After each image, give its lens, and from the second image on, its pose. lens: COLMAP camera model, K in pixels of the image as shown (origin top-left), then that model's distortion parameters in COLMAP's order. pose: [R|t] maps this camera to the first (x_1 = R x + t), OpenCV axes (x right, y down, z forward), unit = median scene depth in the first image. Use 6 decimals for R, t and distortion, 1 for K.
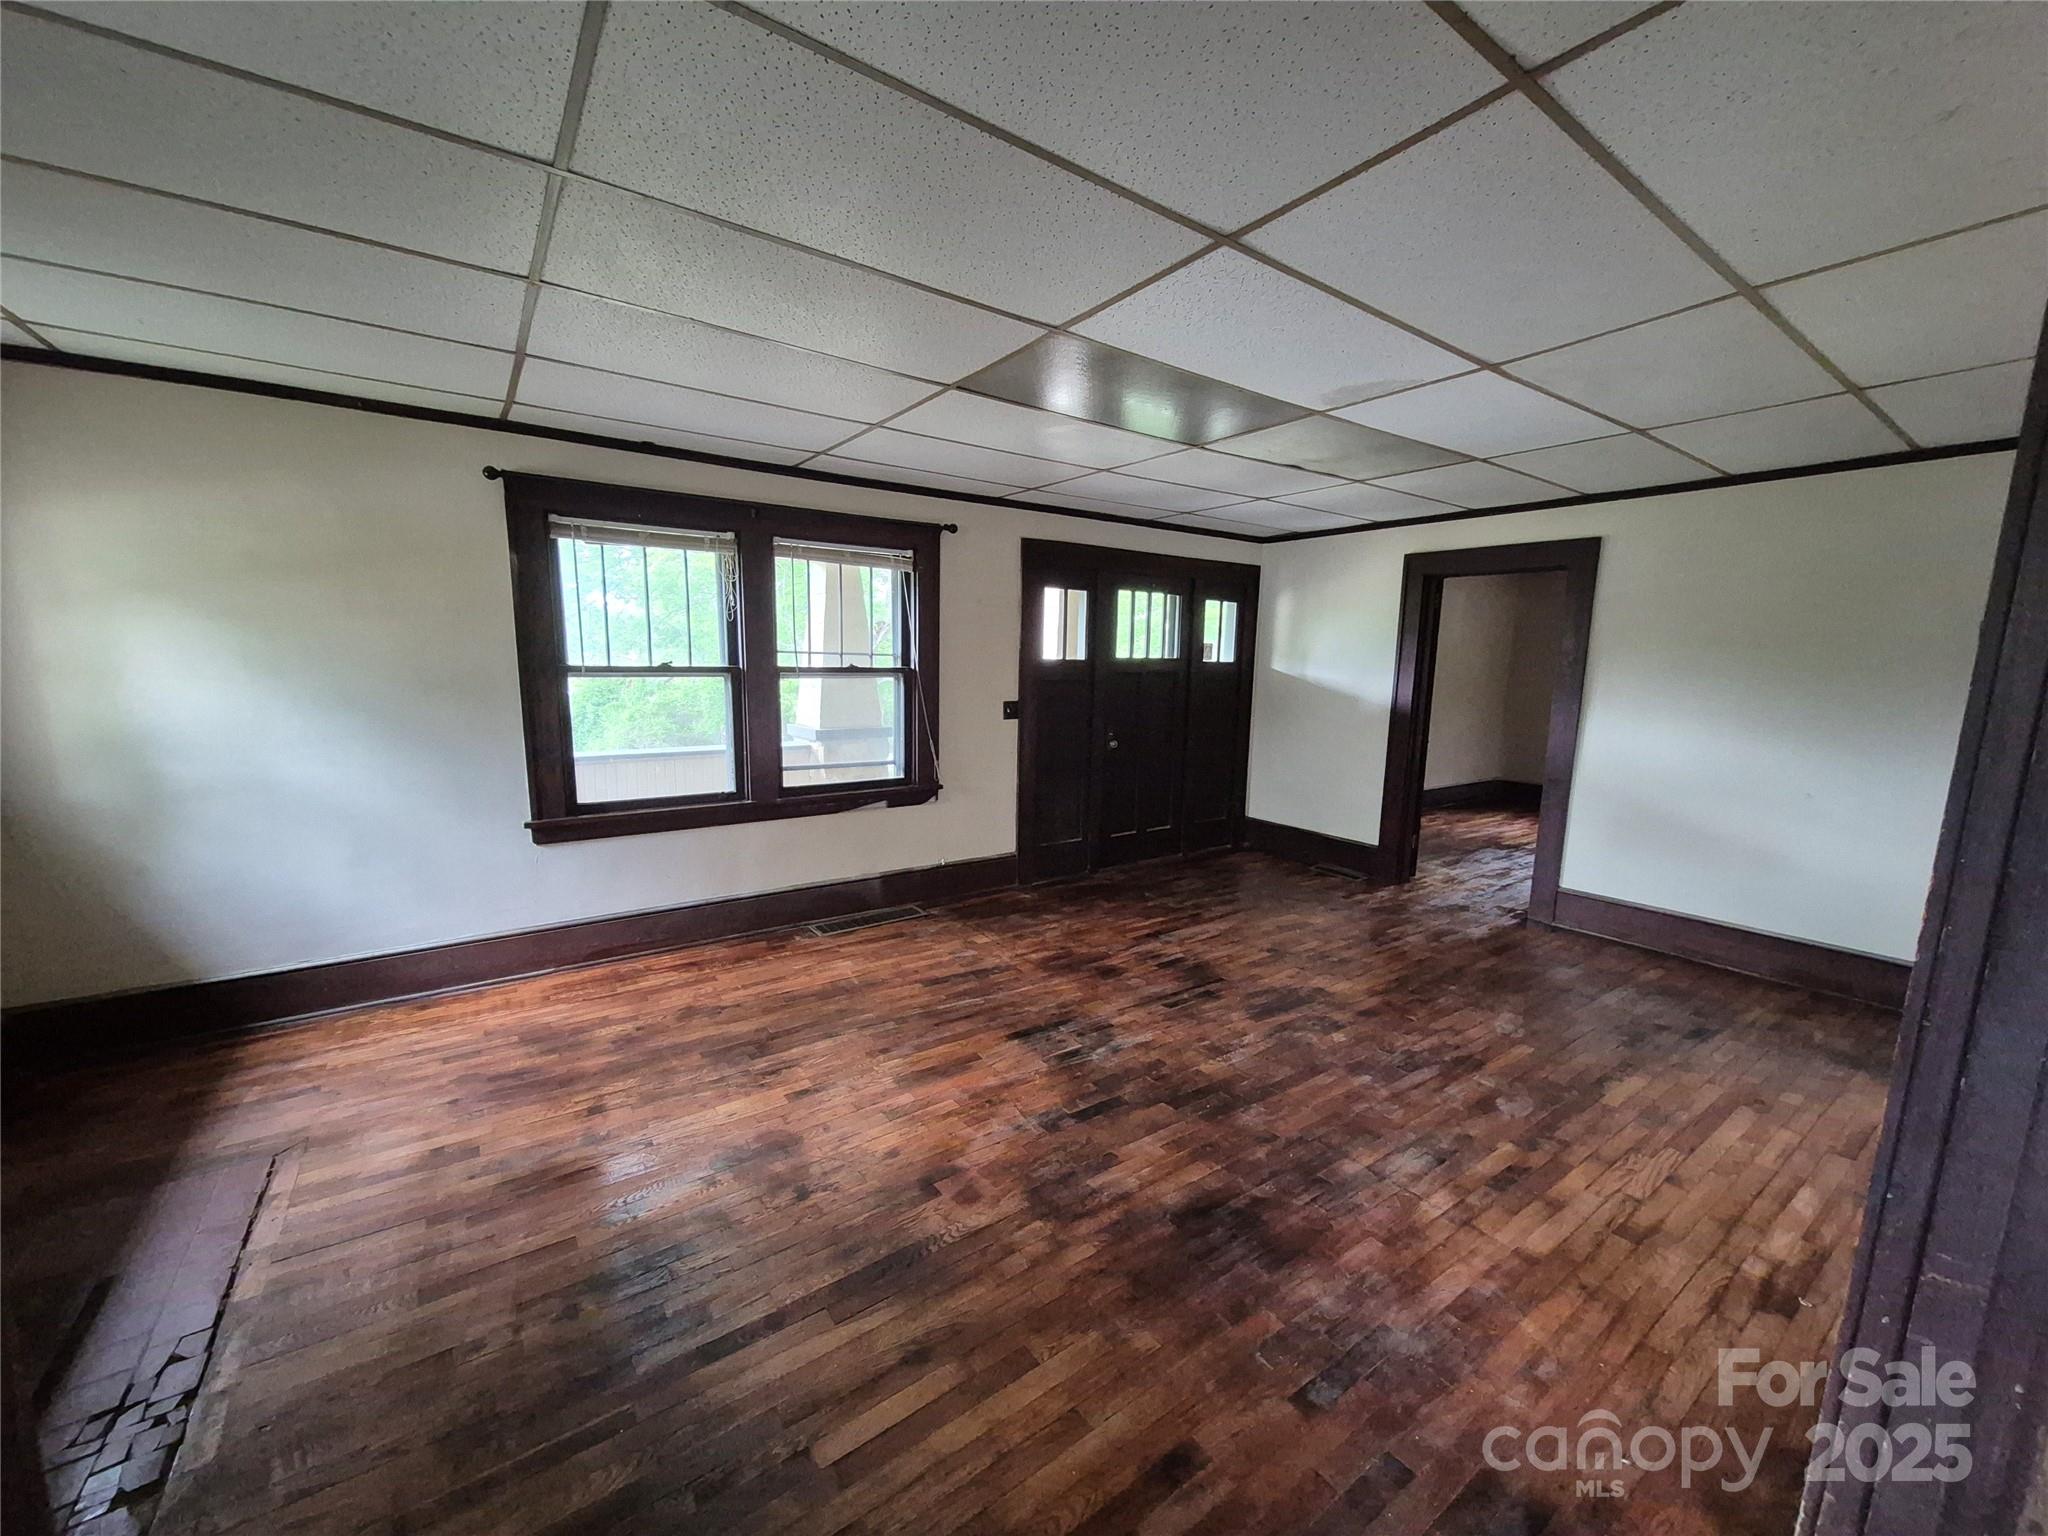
lens RADIAL K [[799.8, 0, 1025.8], [0, 799.8, 777.9], [0, 0, 1]] dist [0.013956, 0.001225]
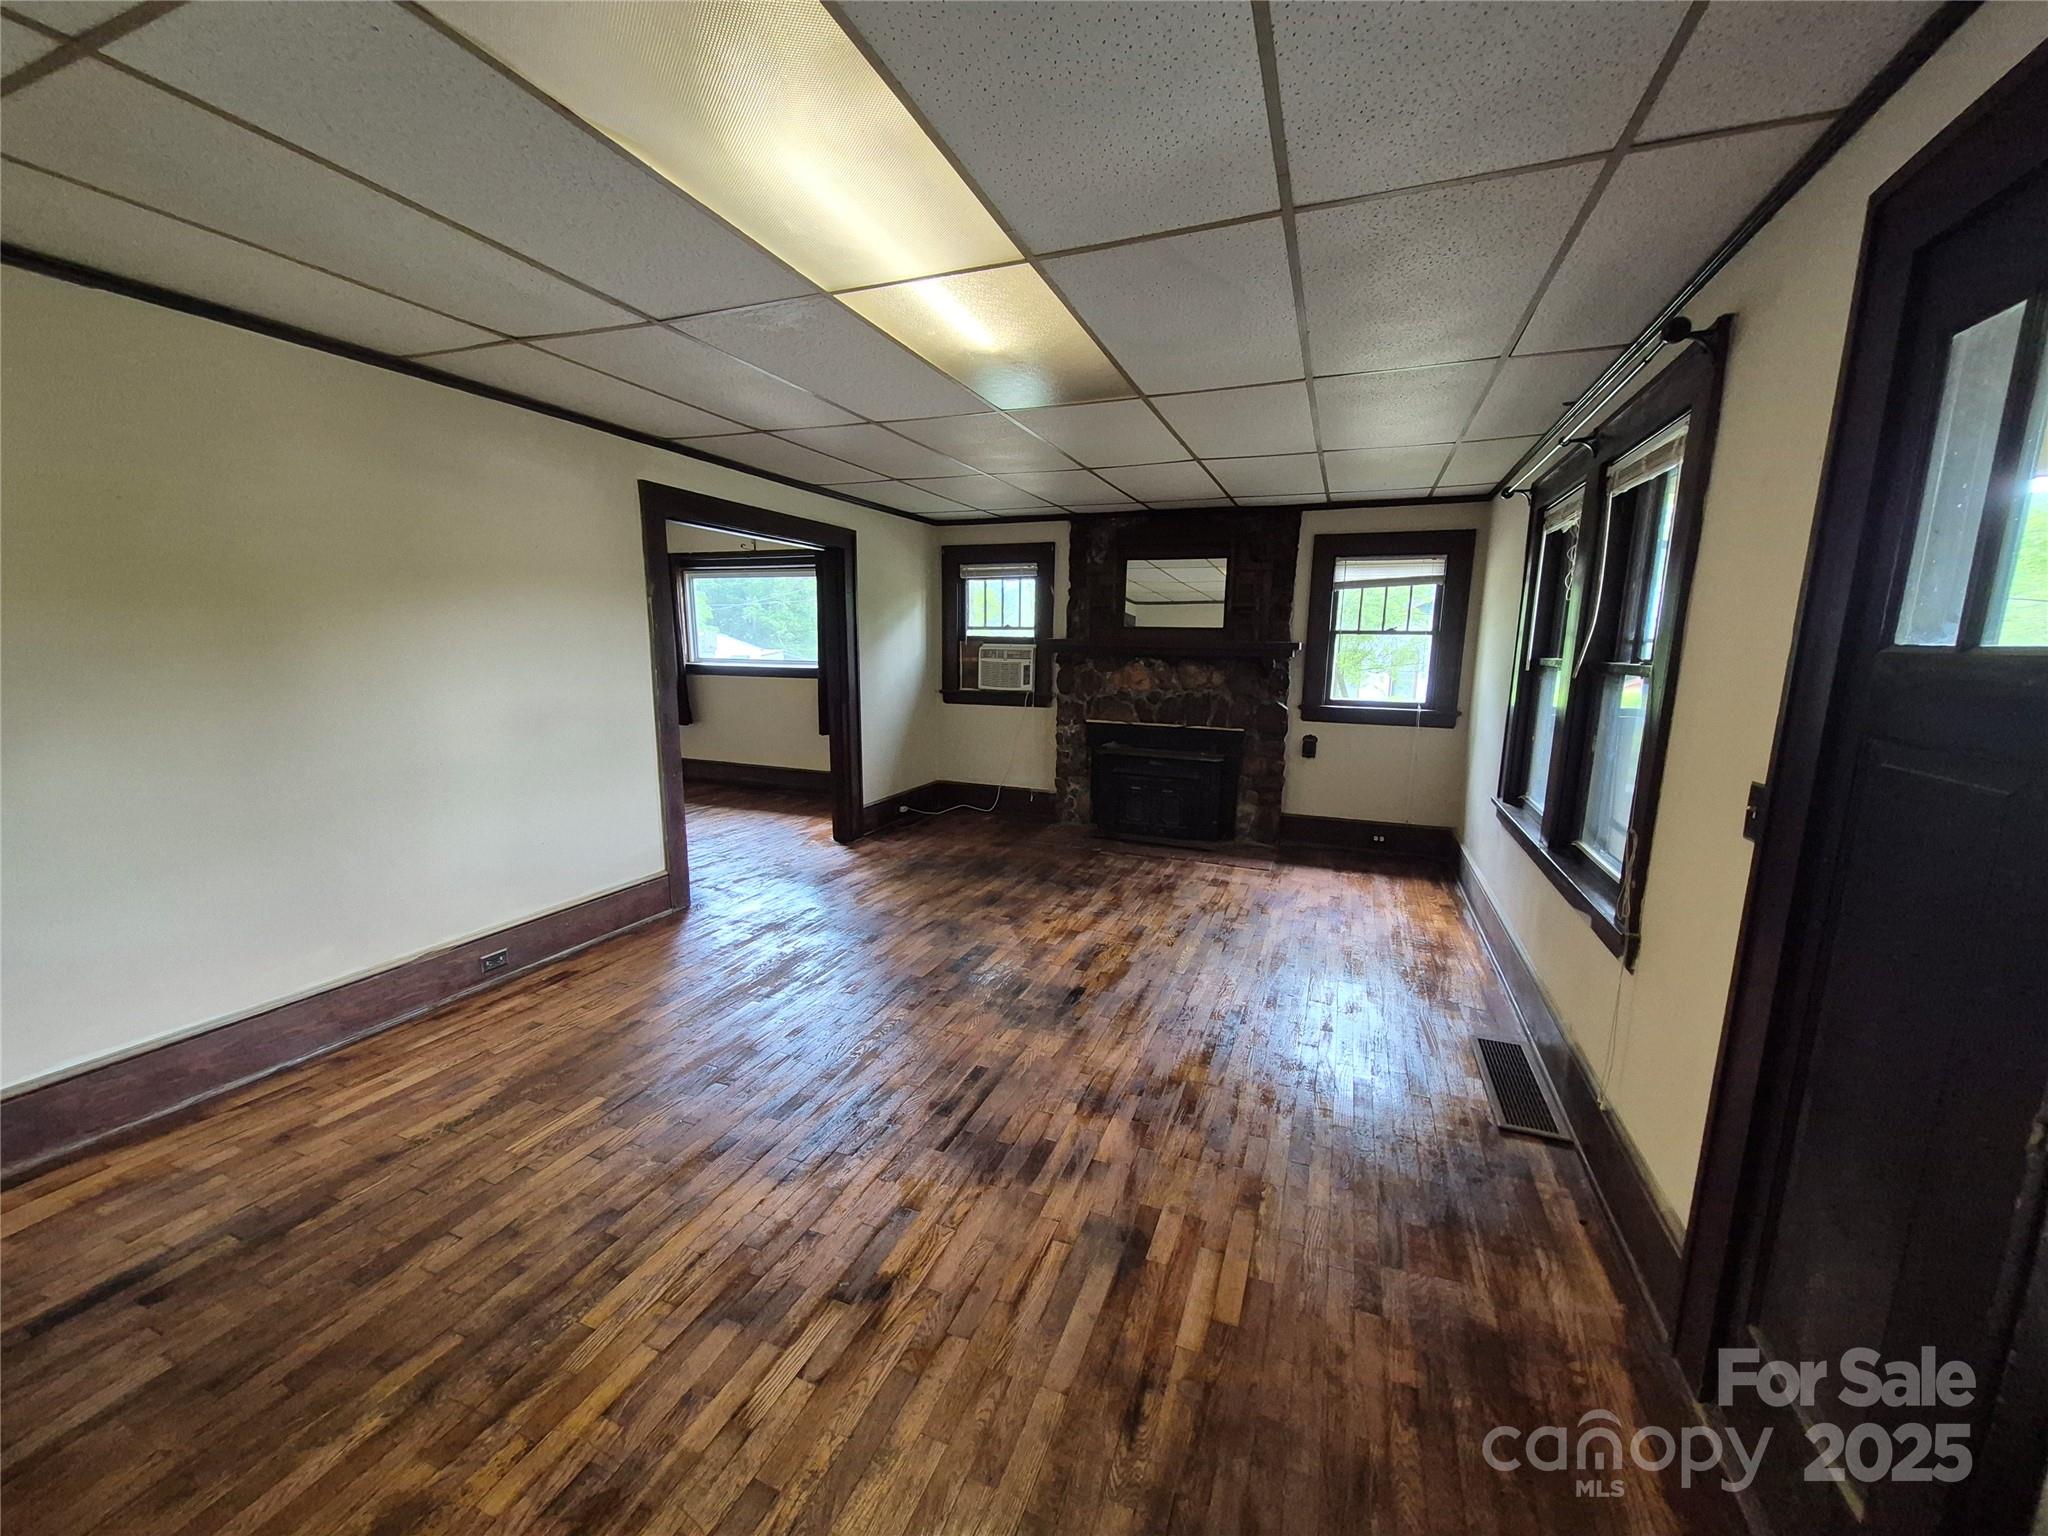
lens RADIAL K [[799.8, 0, 1022.9], [0, 799.8, 774.6], [0, 0, 1]] dist [0.013956, 0.001225]
pose [[-0.839132, 0.061219, -0.540472, 0.567374], [-0.112198, 0.952796, 0.282120, -0.228084], [0.532231, 0.297376, -0.792653, 1.604382]]
